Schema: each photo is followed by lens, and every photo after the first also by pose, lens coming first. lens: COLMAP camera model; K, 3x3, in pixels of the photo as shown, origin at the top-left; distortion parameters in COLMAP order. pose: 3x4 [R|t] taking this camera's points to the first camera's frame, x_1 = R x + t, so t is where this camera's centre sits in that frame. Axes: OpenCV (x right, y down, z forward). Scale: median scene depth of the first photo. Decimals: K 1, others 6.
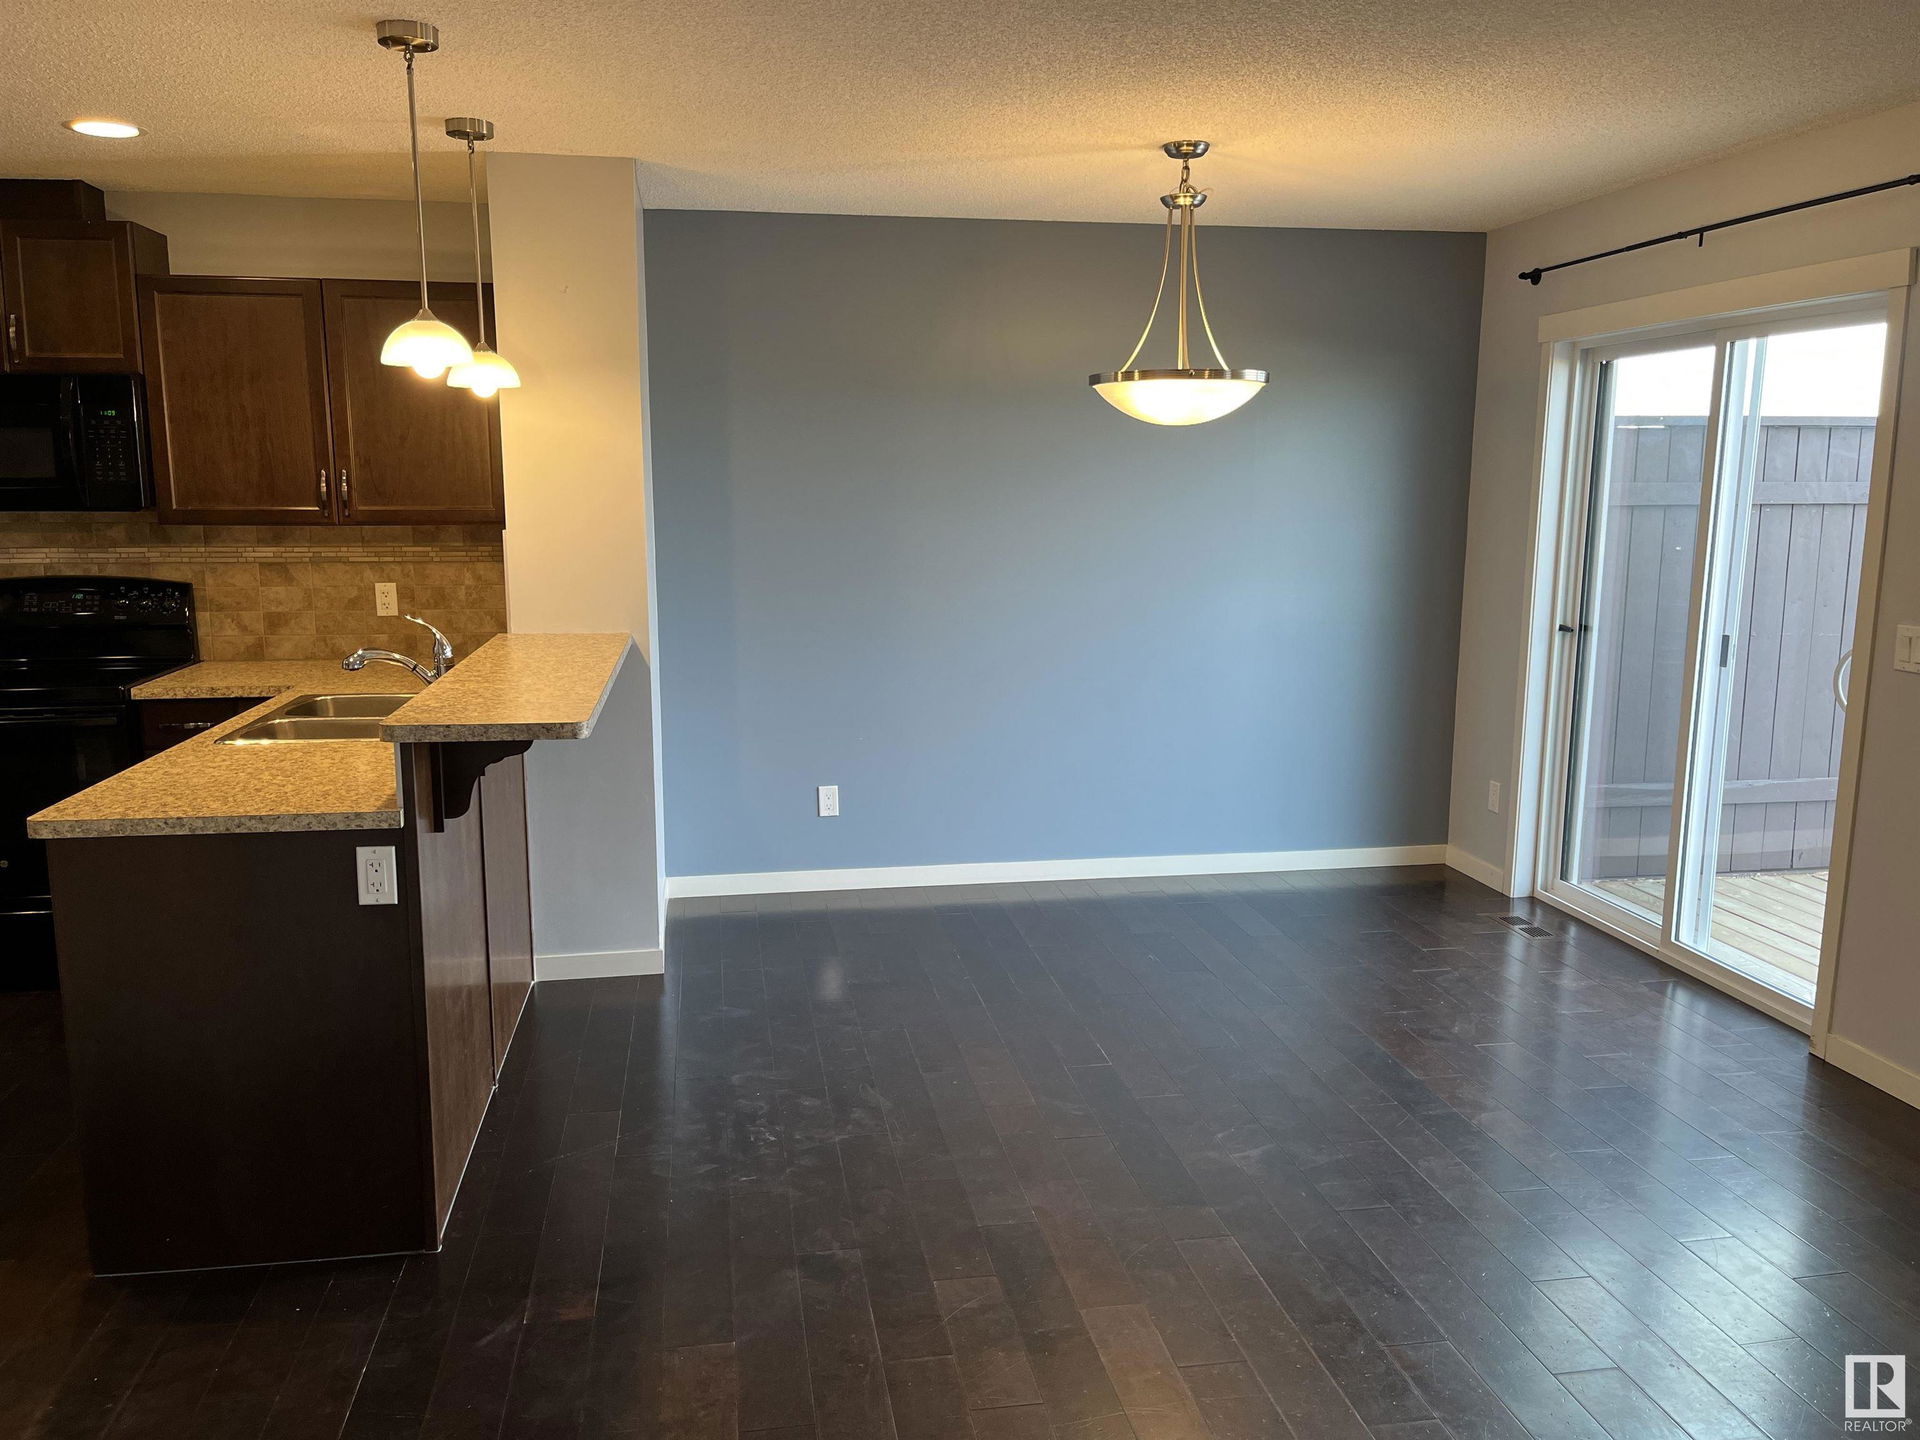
lens RADIAL K [[1445.4, 0, 975.5], [0, 1445.4, 728.9], [0, 0, 1]] dist [0.036598, -0.053433]
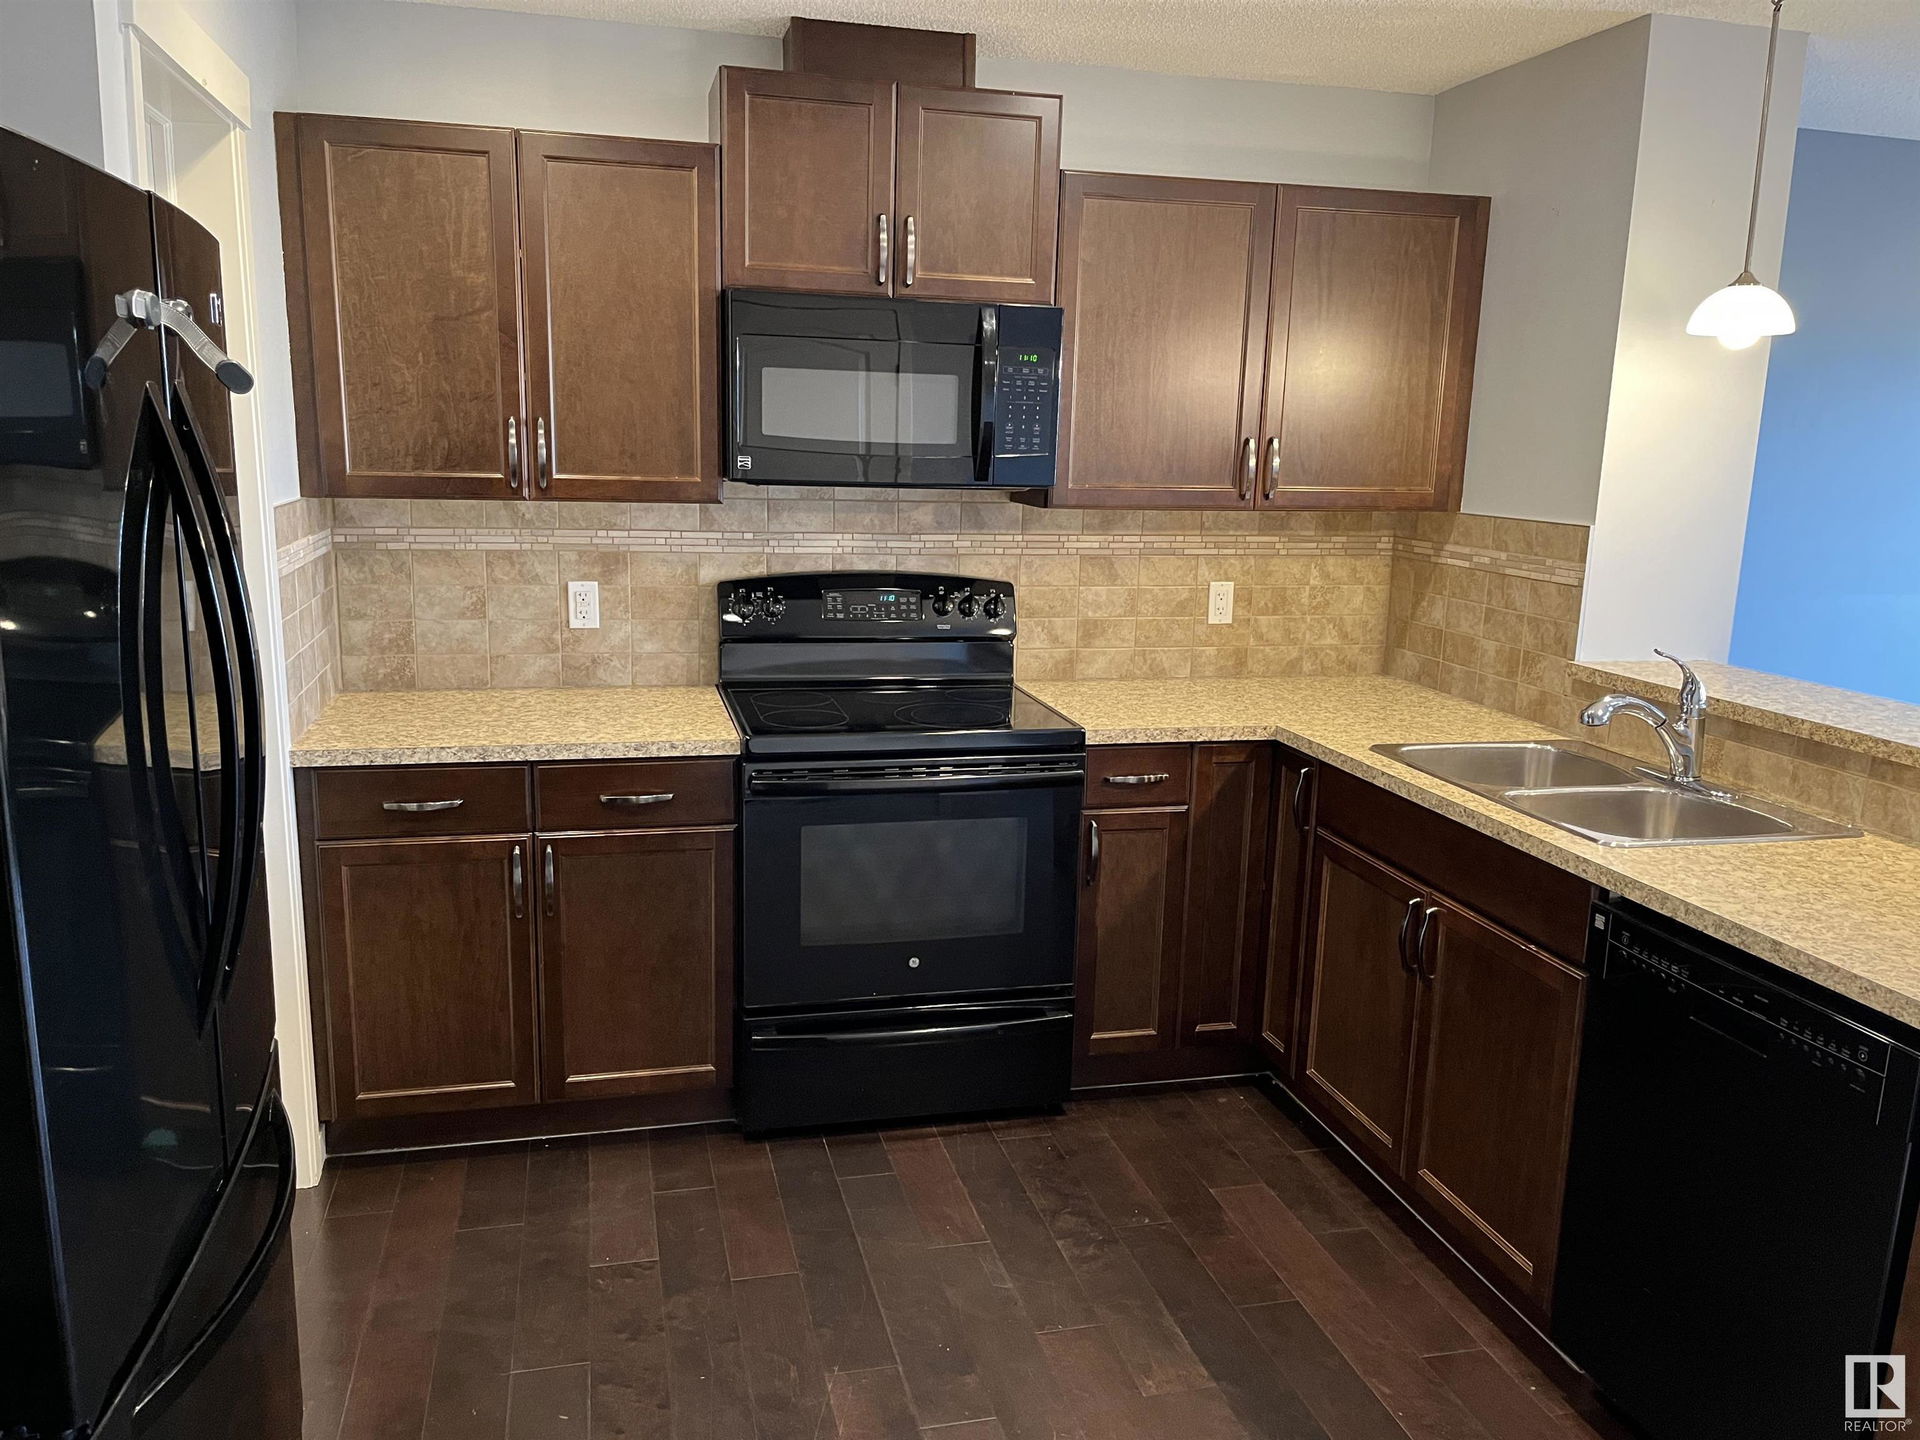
lens RADIAL K [[1445.4, 0, 952.7], [0, 1445.4, 746.1], [0, 0, 1]] dist [0.036598, -0.053433]
pose [[0.998212, 0.007065, 0.059353, -0.620494], [-0.009670, 0.998998, 0.043706, -0.046294], [-0.058985, -0.044202, 0.997280, 0.230875]]
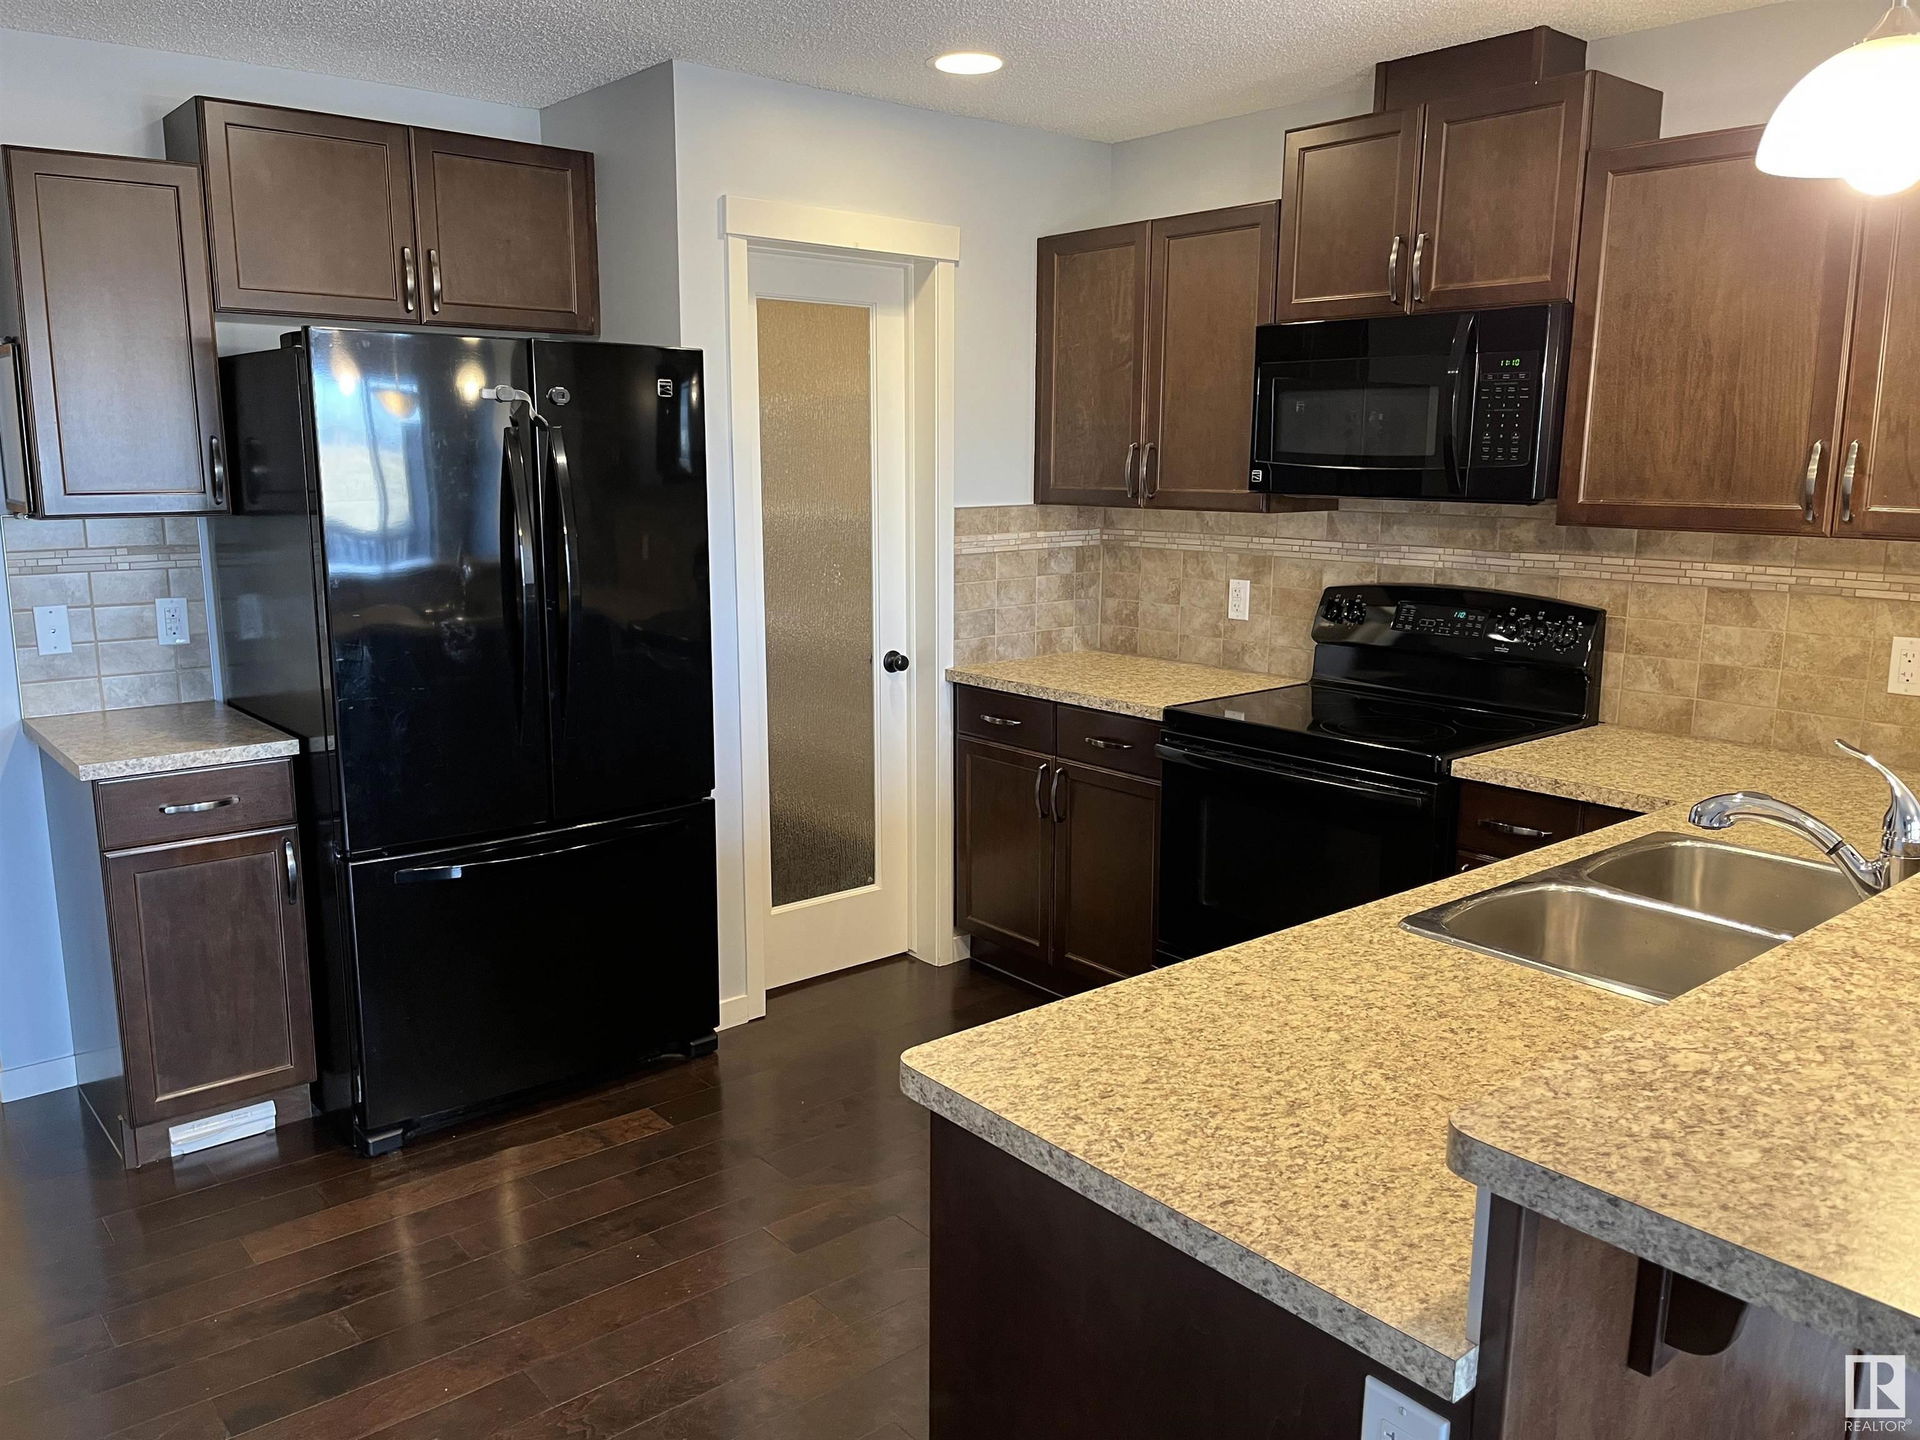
lens RADIAL K [[1445.4, 0, 919.3], [0, 1445.4, 737.6], [0, 0, 1]] dist [0.036598, -0.053433]
pose [[0.480239, 0.166864, -0.861119, -0.094997], [-0.147393, 0.983130, 0.108307, -0.068295], [0.864665, 0.074910, 0.496732, 0.387646]]
